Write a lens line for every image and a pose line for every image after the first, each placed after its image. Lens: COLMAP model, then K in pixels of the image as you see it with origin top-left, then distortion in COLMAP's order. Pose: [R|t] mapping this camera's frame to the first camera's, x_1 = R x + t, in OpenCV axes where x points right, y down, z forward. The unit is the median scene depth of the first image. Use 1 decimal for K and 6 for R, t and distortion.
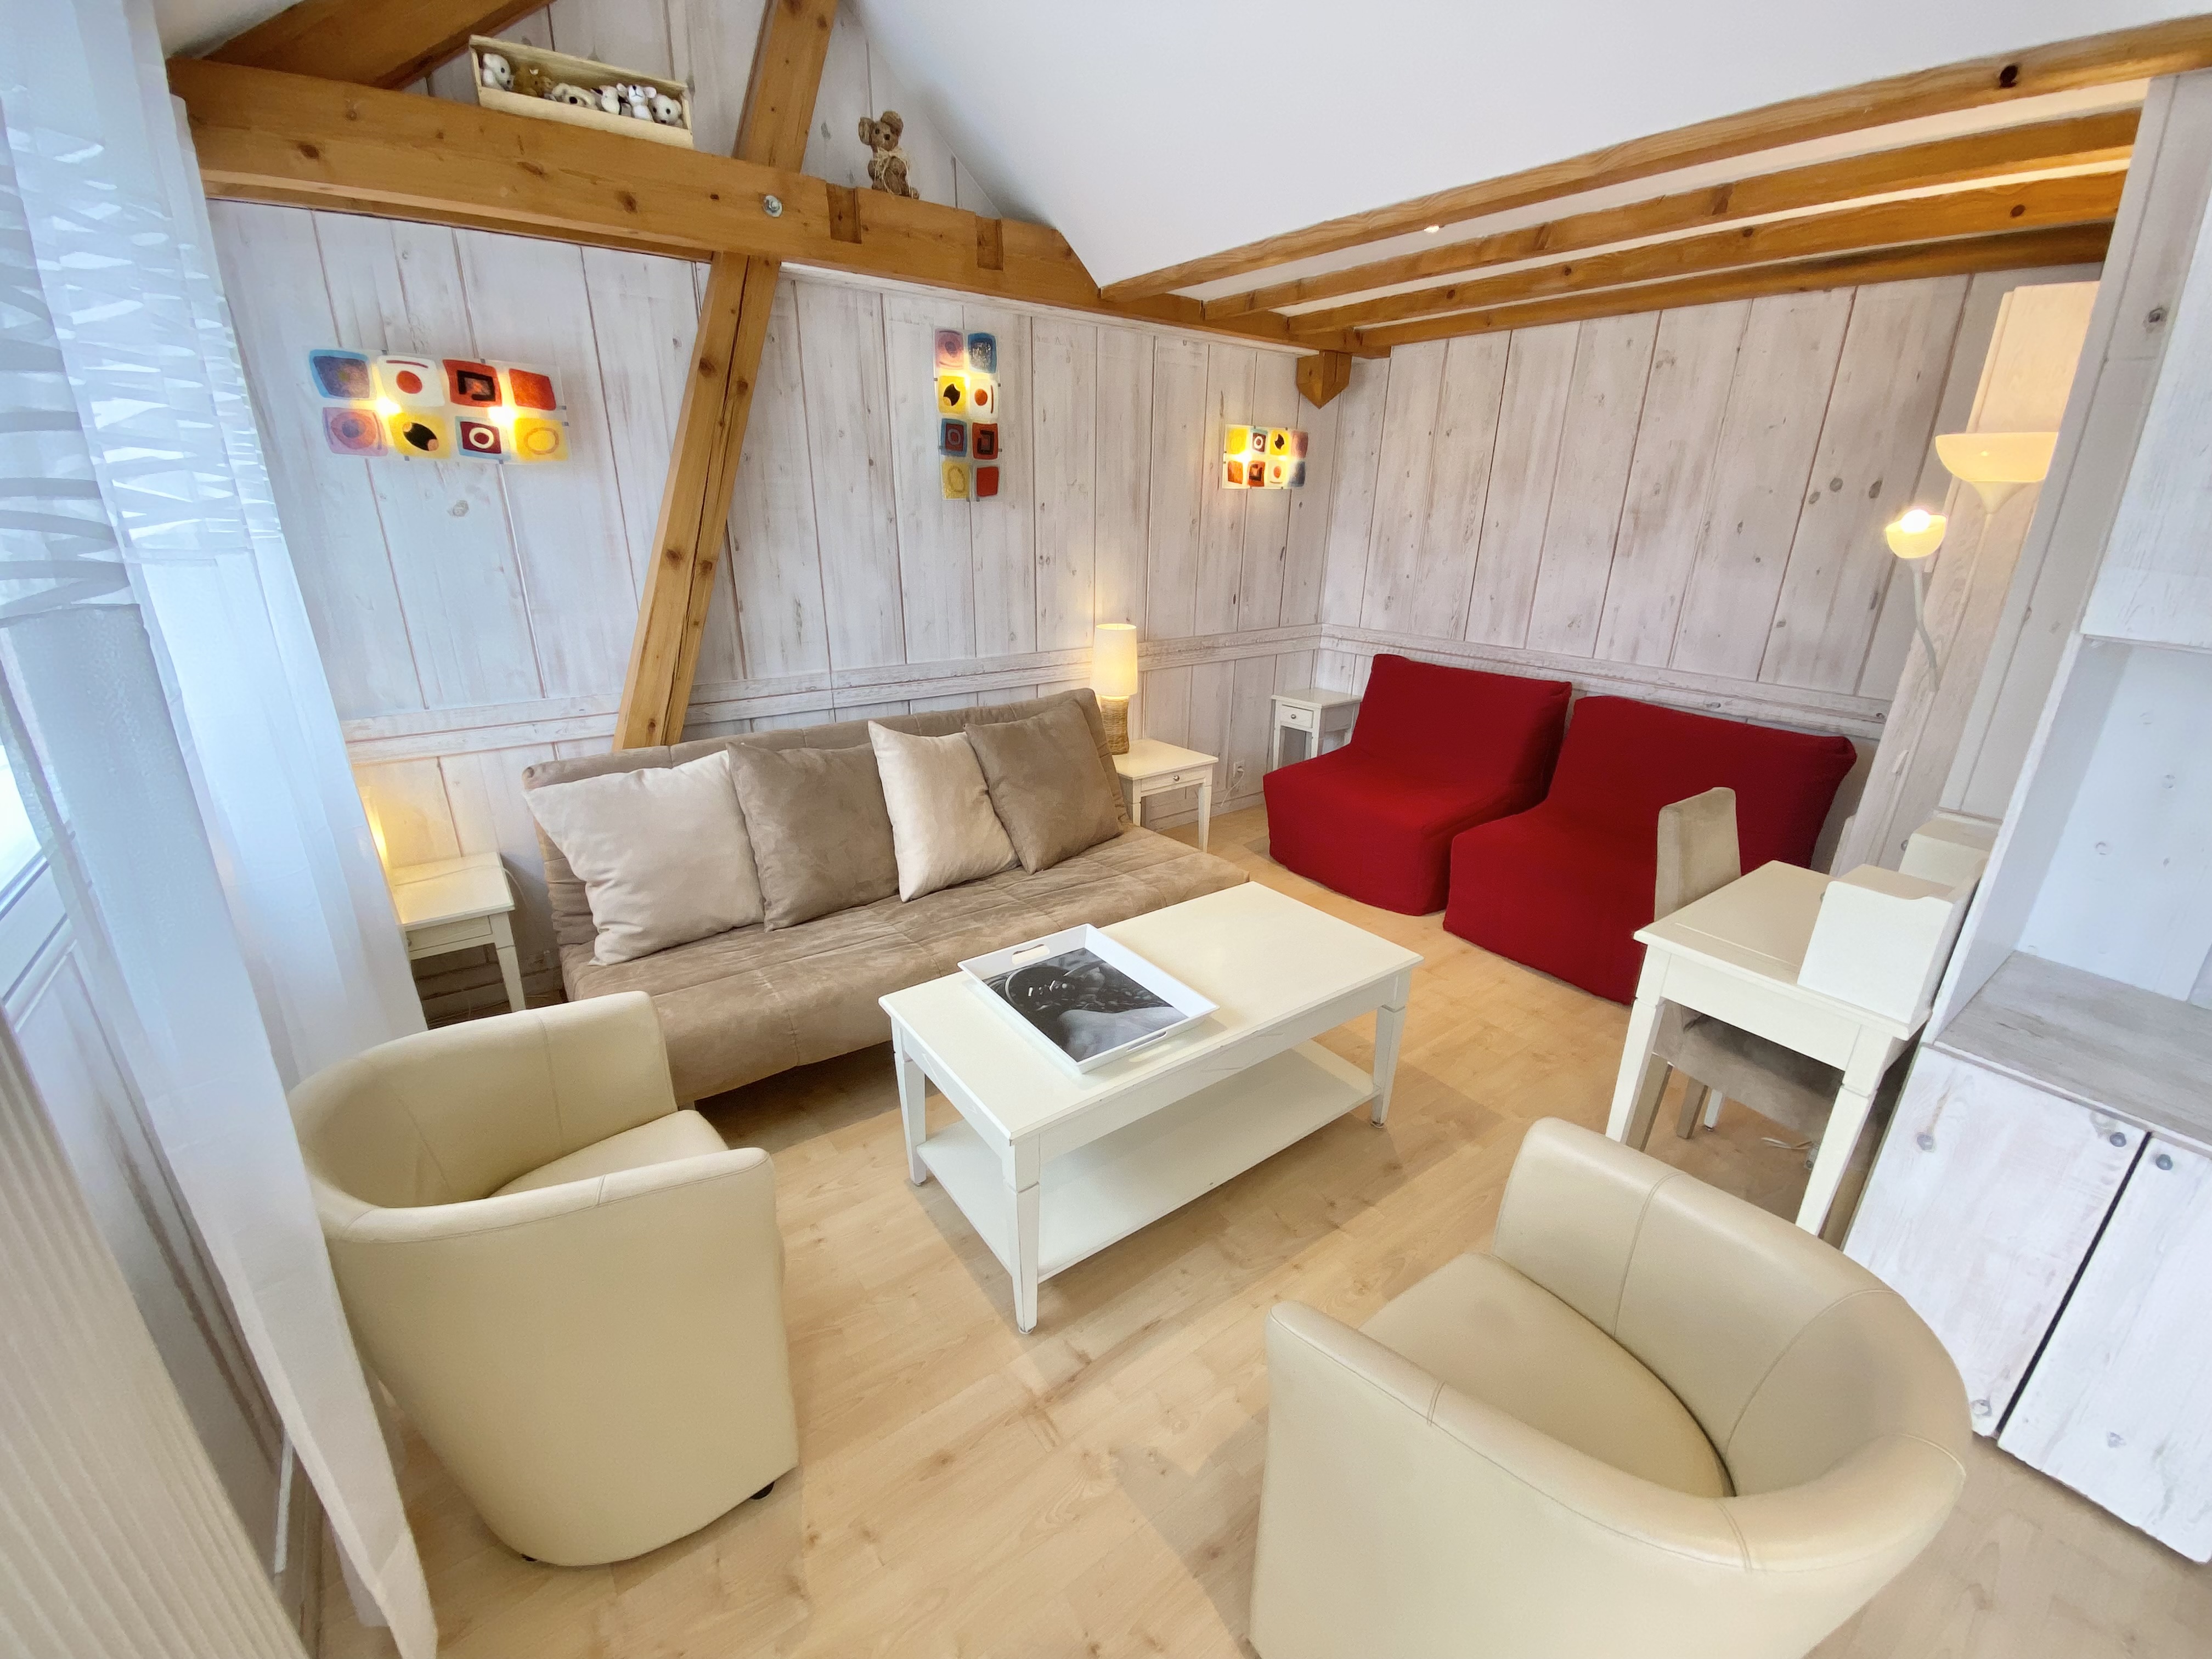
lens RADIAL K [[901.9, 0, 1106.0], [0, 901.9, 829.5], [0, 0, 1]] dist [0.020680, -0.031982]
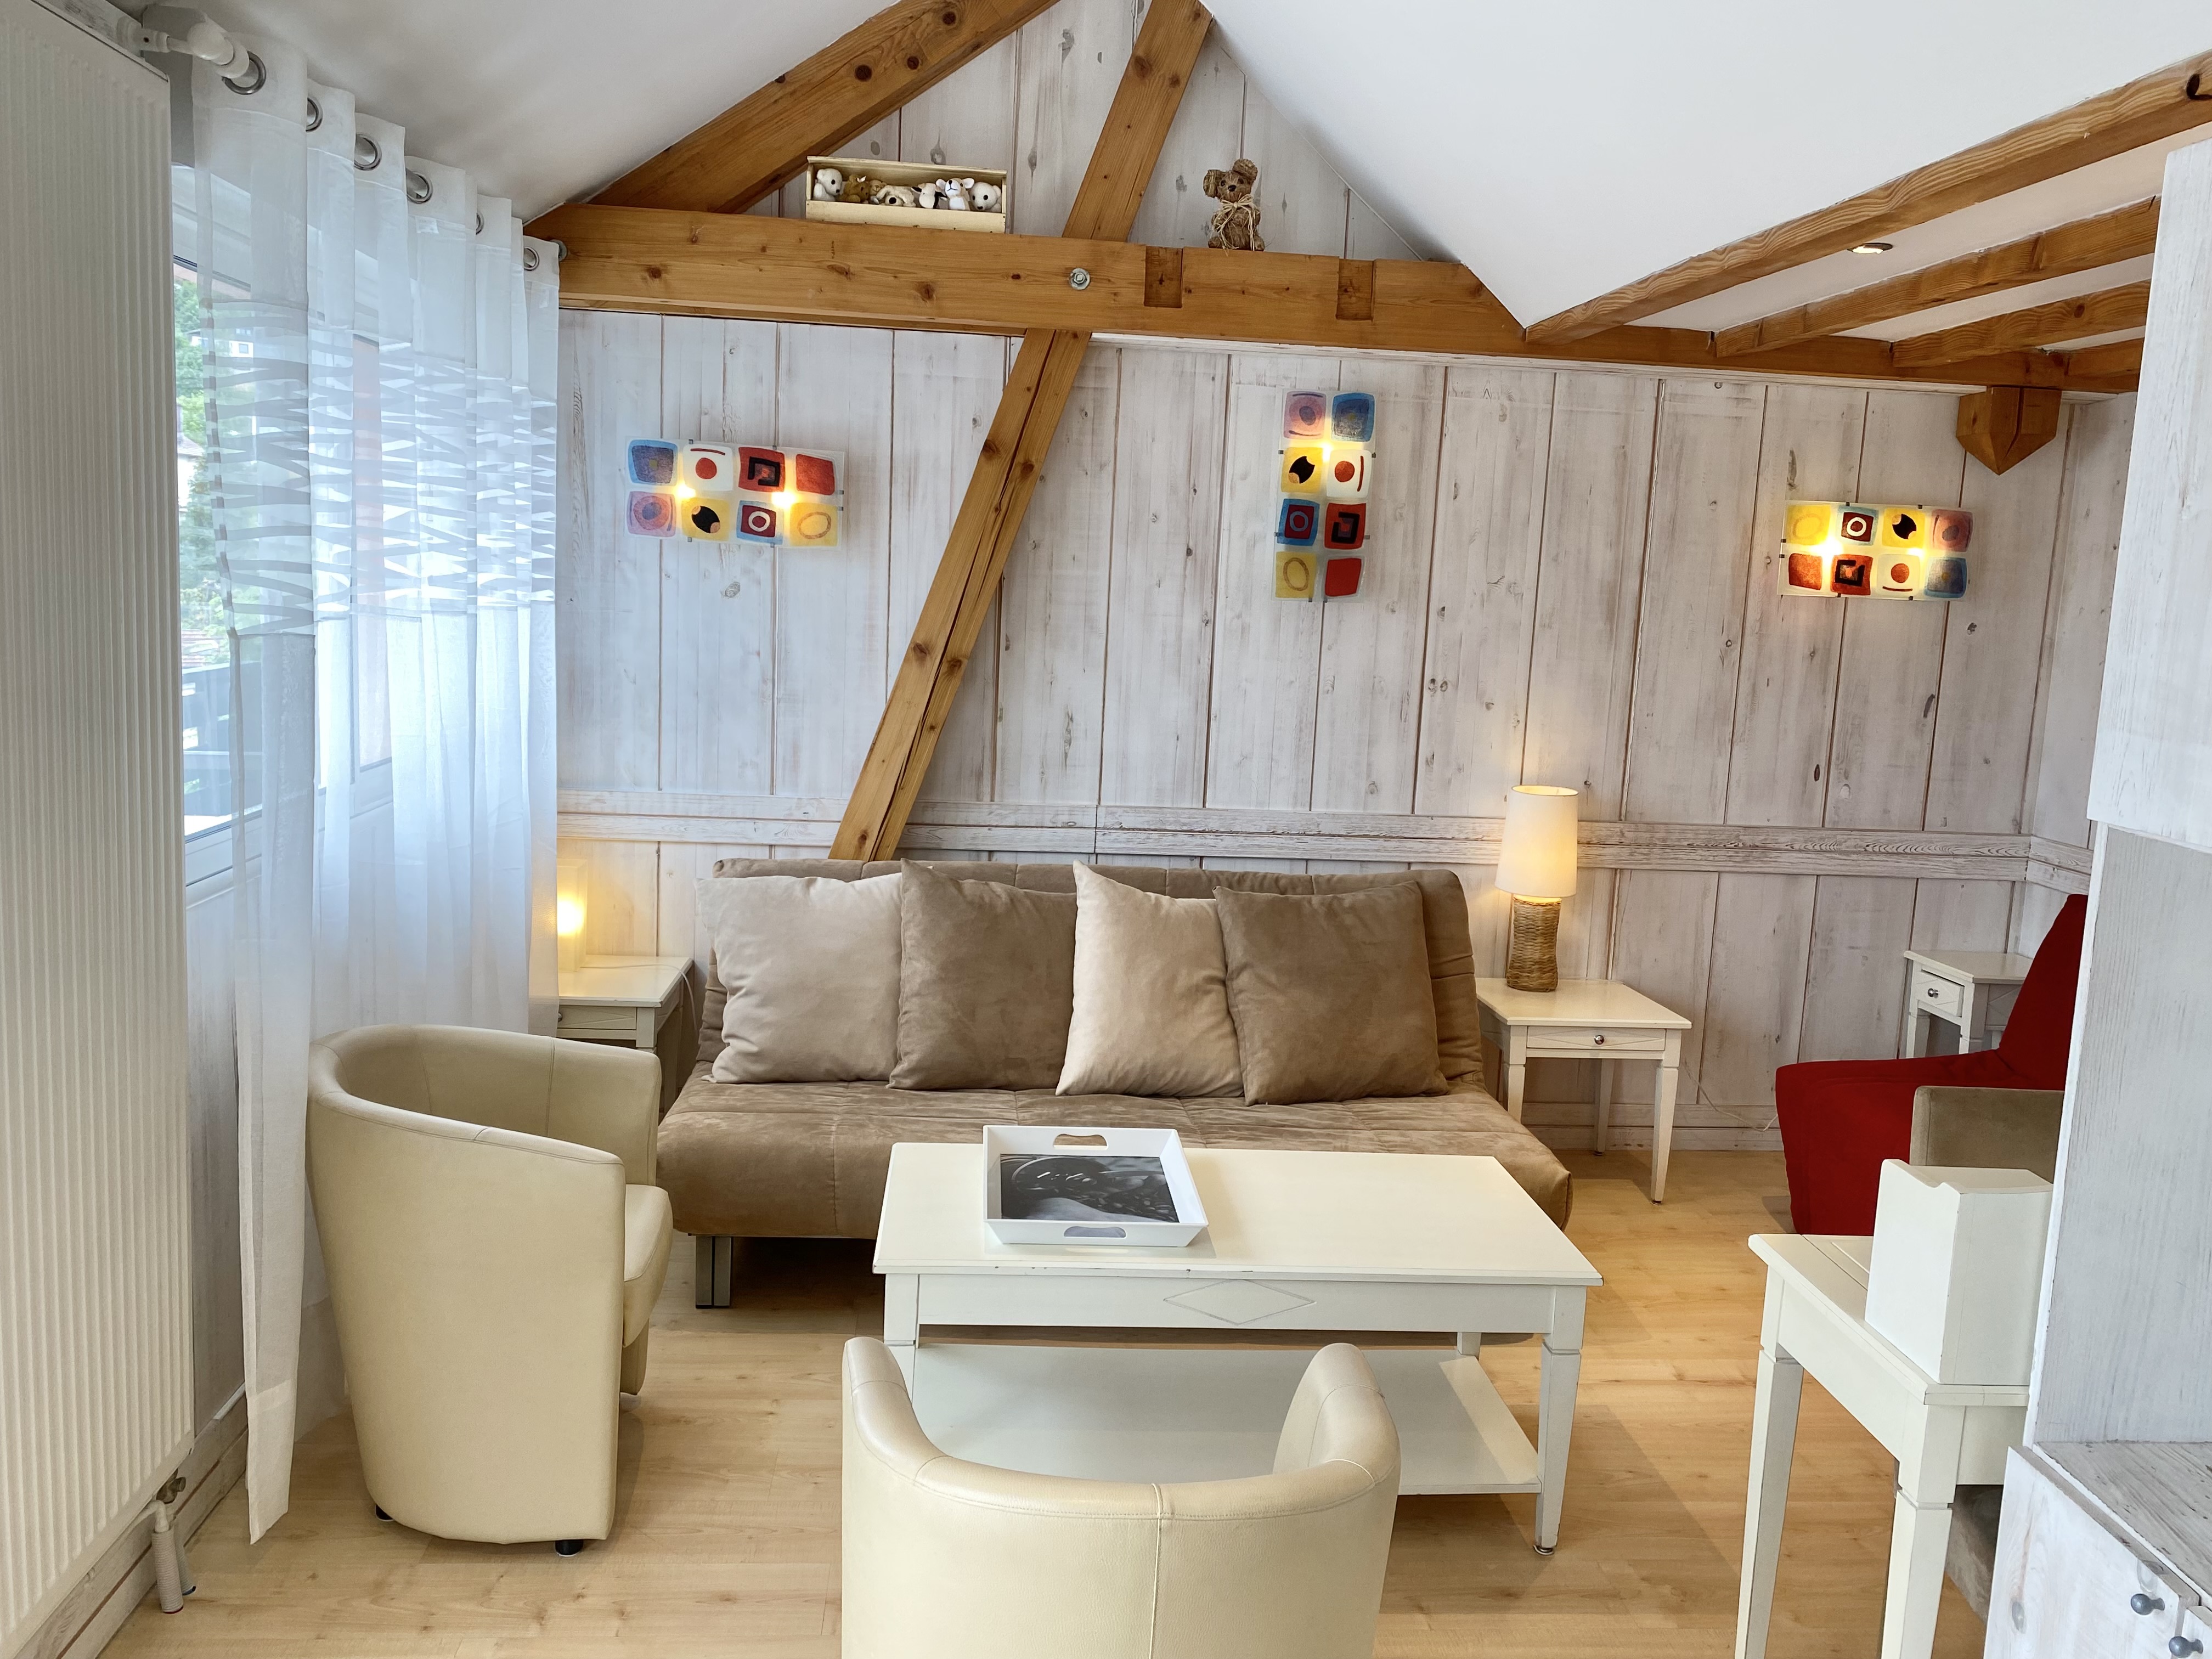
lens RADIAL K [[1736.4, 0, 1108.8], [0, 1736.4, 795.0], [0, 0, 1]] dist [0.091140, -0.280051]
pose [[0.847706, 0.091840, -0.522455, 0.528451], [-0.210101, 0.962483, -0.171707, 0.076081], [0.487085, 0.255325, 0.835199, -0.256927]]
